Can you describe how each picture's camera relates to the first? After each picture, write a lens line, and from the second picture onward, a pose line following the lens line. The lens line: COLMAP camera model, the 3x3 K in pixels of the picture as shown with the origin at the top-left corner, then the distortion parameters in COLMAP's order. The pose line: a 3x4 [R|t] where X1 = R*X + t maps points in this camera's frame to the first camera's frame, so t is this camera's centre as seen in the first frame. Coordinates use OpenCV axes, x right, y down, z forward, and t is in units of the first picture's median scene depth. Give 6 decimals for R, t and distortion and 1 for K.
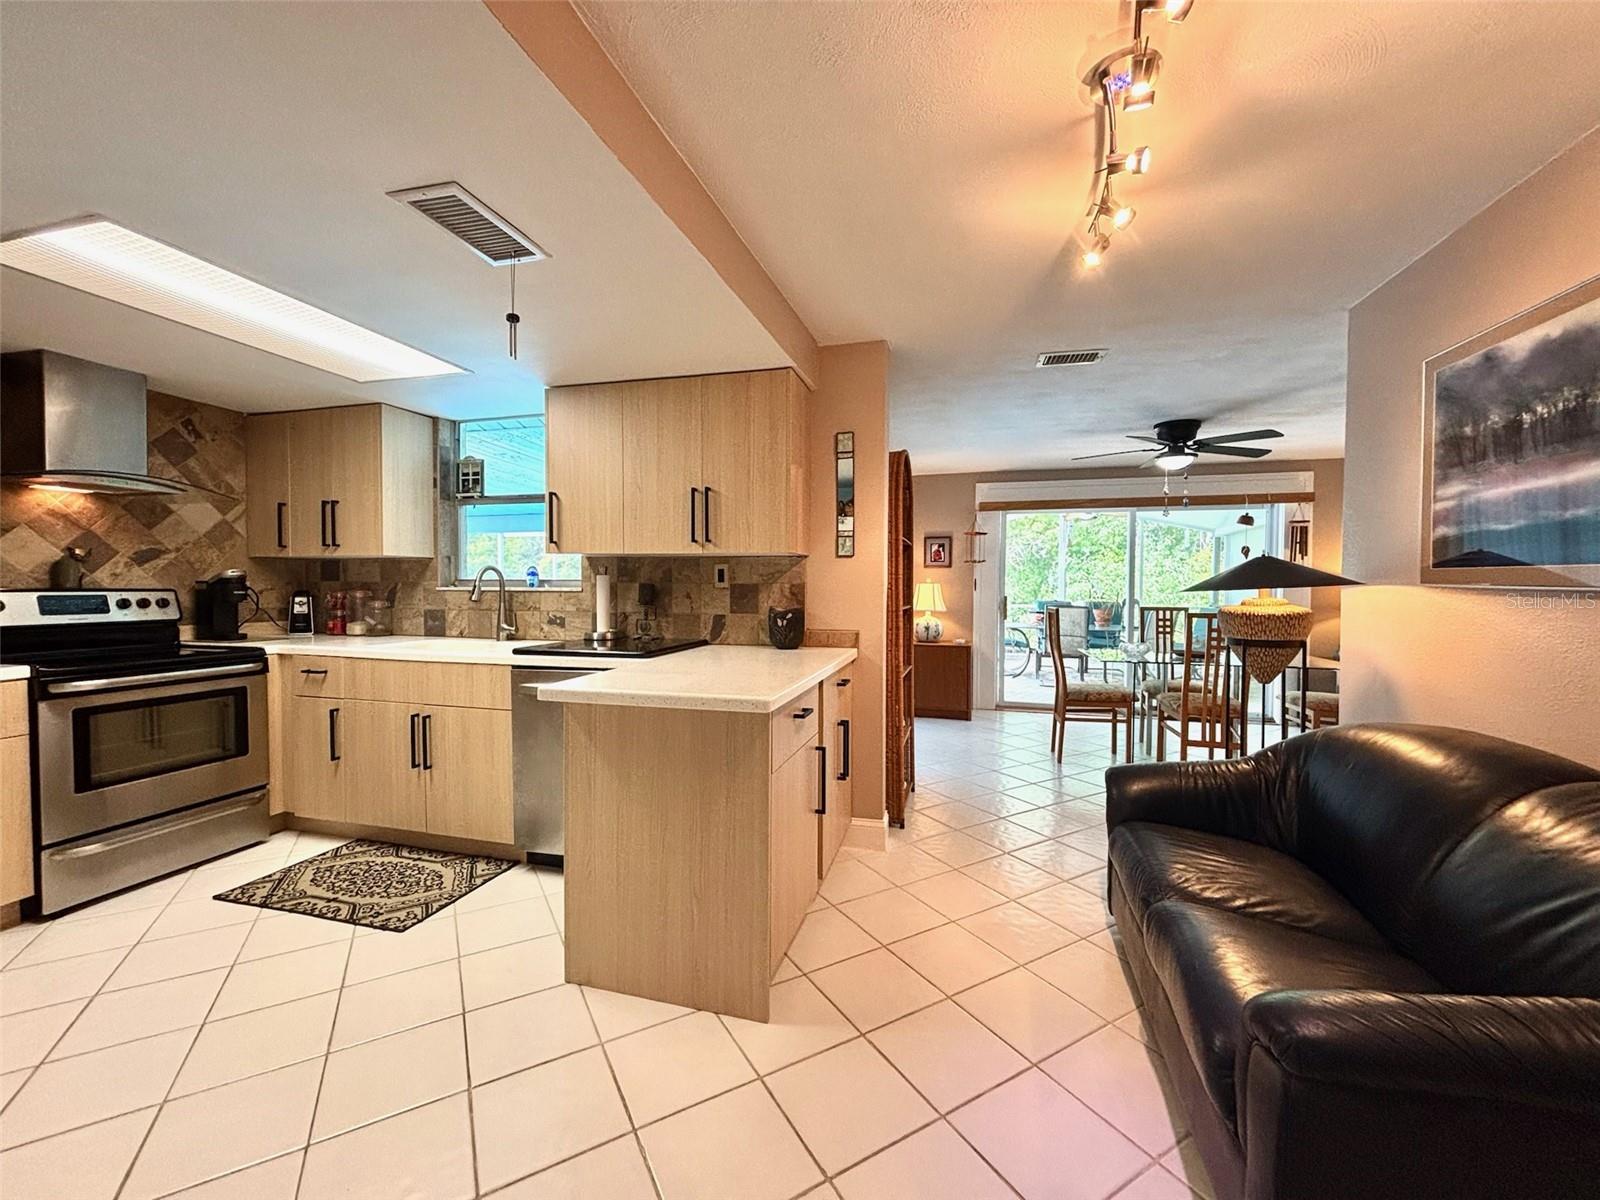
lens RADIAL K [[641.7, 0, 800.0], [0, 641.7, 600.0], [0, 0, 1]] dist [0.005036, 0.000376]
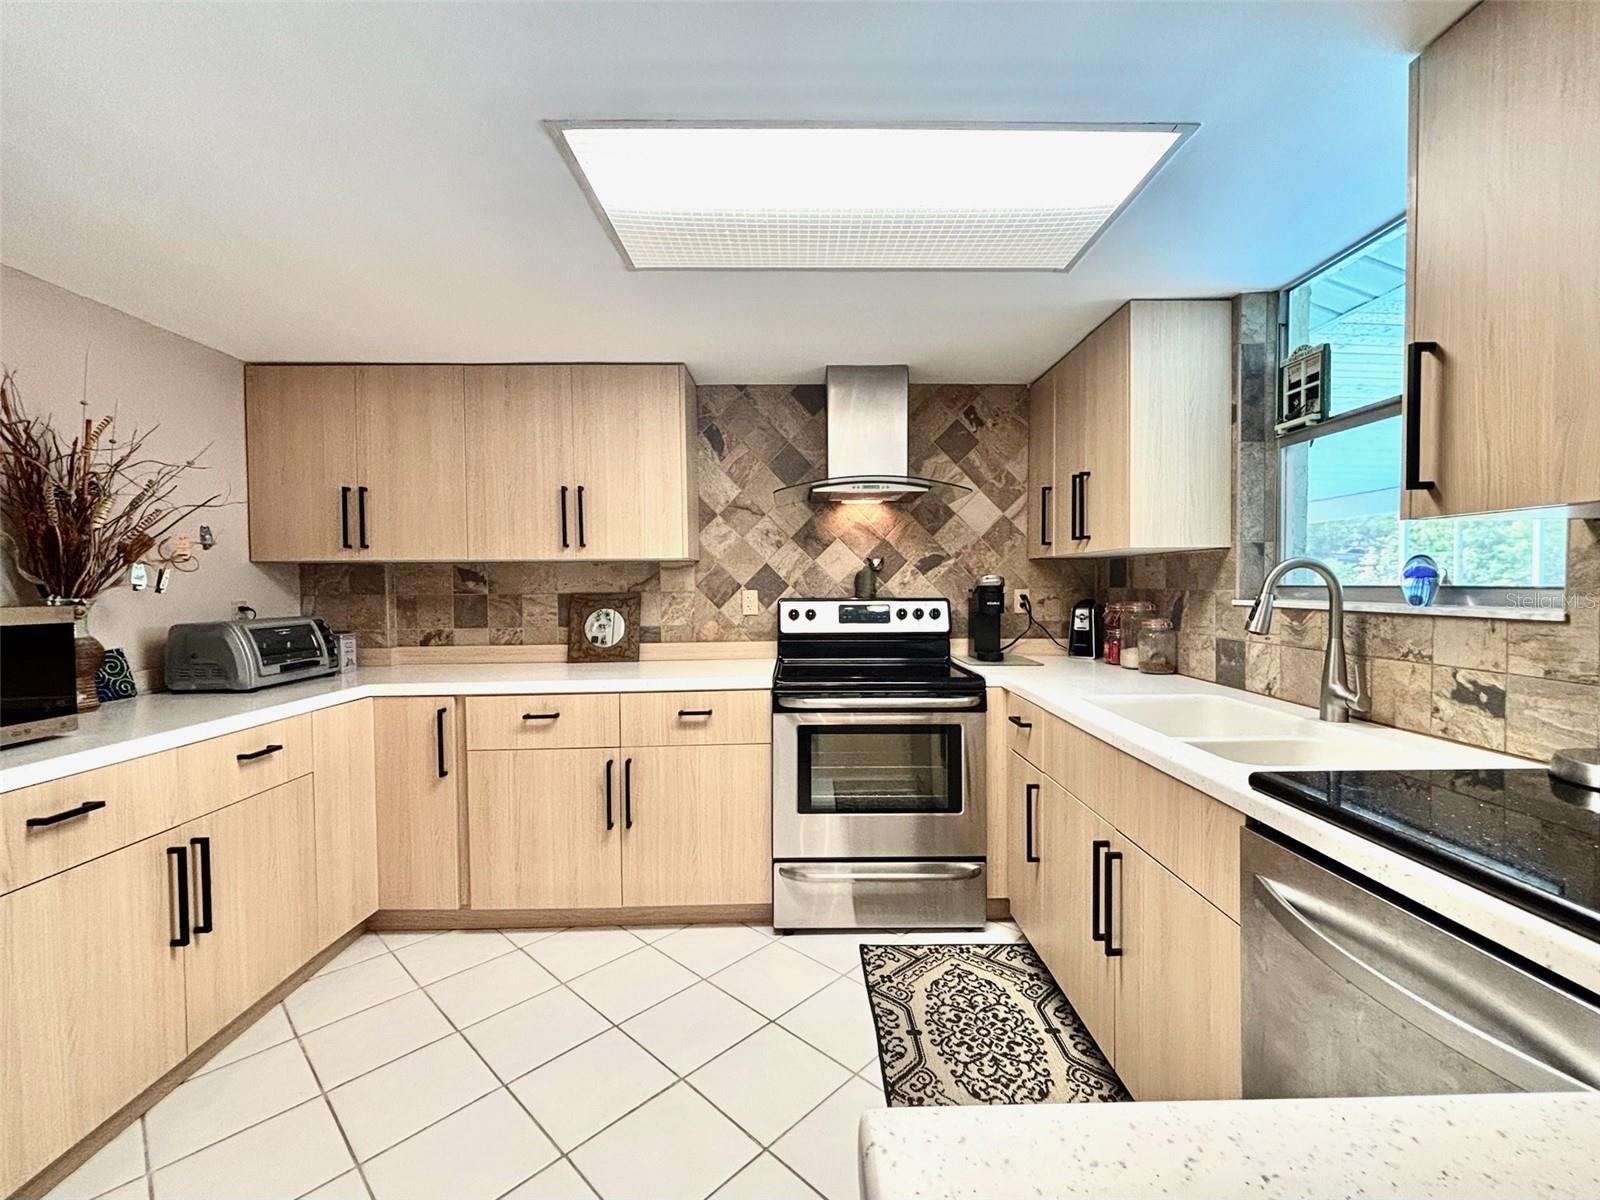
lens RADIAL K [[679.0, 0, 800.0], [0, 679.0, 600.0], [0, 0, 1]] dist [-0.000414, -0.000297]
pose [[0.273497, 0.018517, -0.961695, -0.112234], [-0.014892, 0.999776, 0.015015, -0.026300], [0.961757, 0.010215, 0.273712, 0.544388]]
